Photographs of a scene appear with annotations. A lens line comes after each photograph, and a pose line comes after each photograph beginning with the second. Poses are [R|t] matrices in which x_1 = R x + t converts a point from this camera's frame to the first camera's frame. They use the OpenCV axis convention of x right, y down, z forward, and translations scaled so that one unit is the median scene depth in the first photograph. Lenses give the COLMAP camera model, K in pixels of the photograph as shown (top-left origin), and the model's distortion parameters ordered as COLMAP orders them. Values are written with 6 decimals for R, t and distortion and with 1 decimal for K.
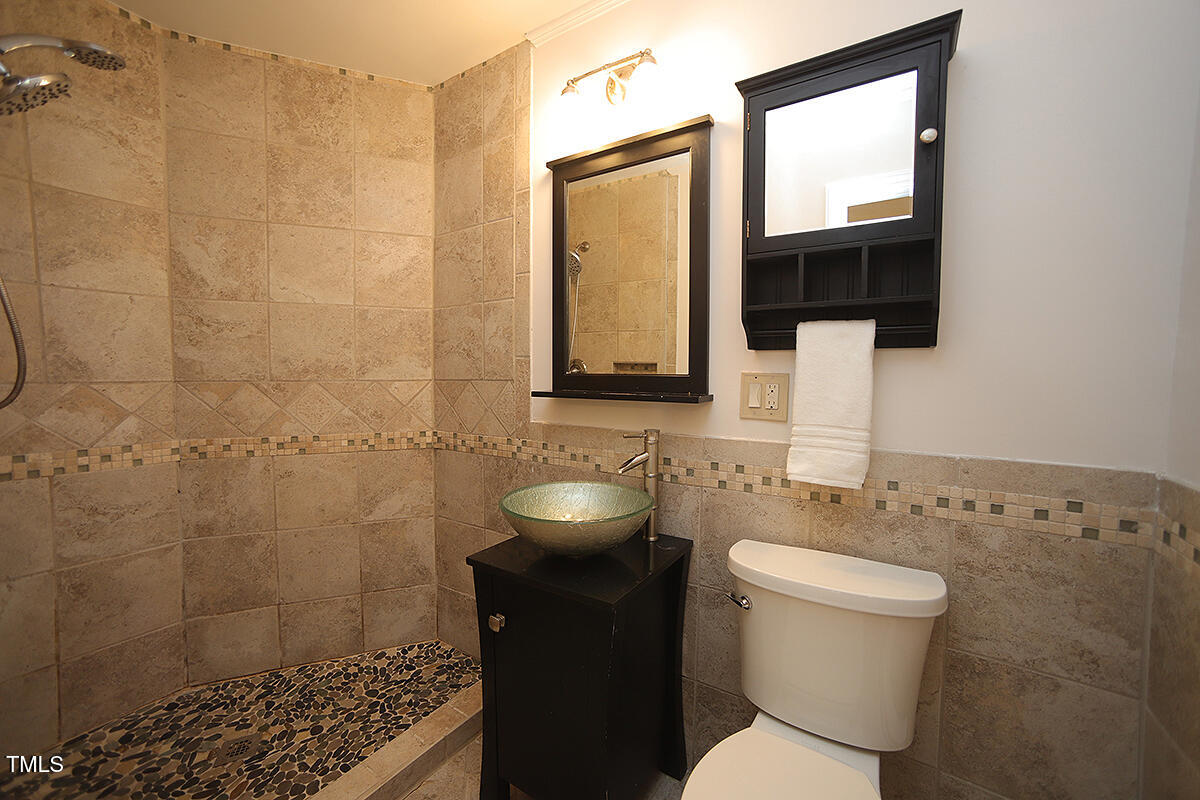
lens RADIAL K [[470.7, 0, 600.0], [0, 470.7, 400.0], [0, 0, 1]] dist [-0.041033, 0.000189]
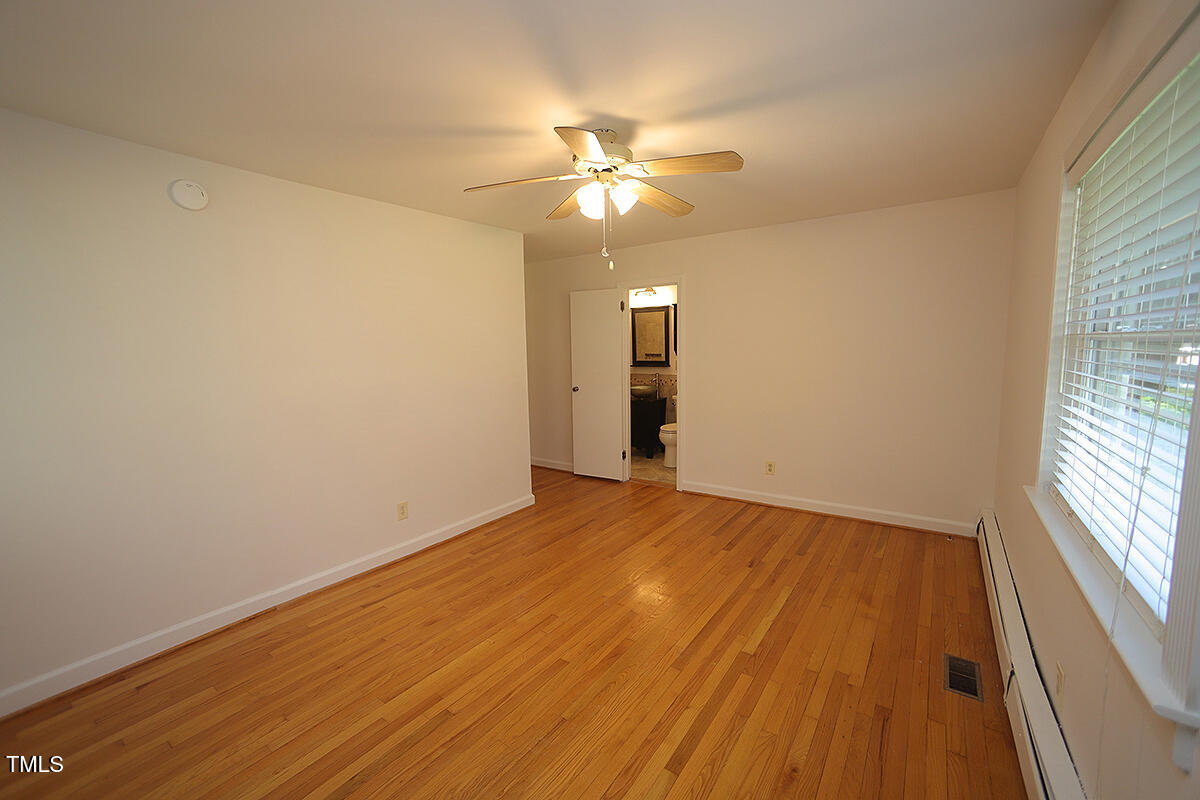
lens RADIAL K [[470.7, 0, 600.0], [0, 470.7, 400.0], [0, 0, 1]] dist [-0.041033, 0.000189]
pose [[0.998559, -0.024784, -0.047598, -0.221884], [0.027652, 0.997780, 0.060582, 0.030439], [0.045991, -0.061811, 0.997028, -3.453396]]
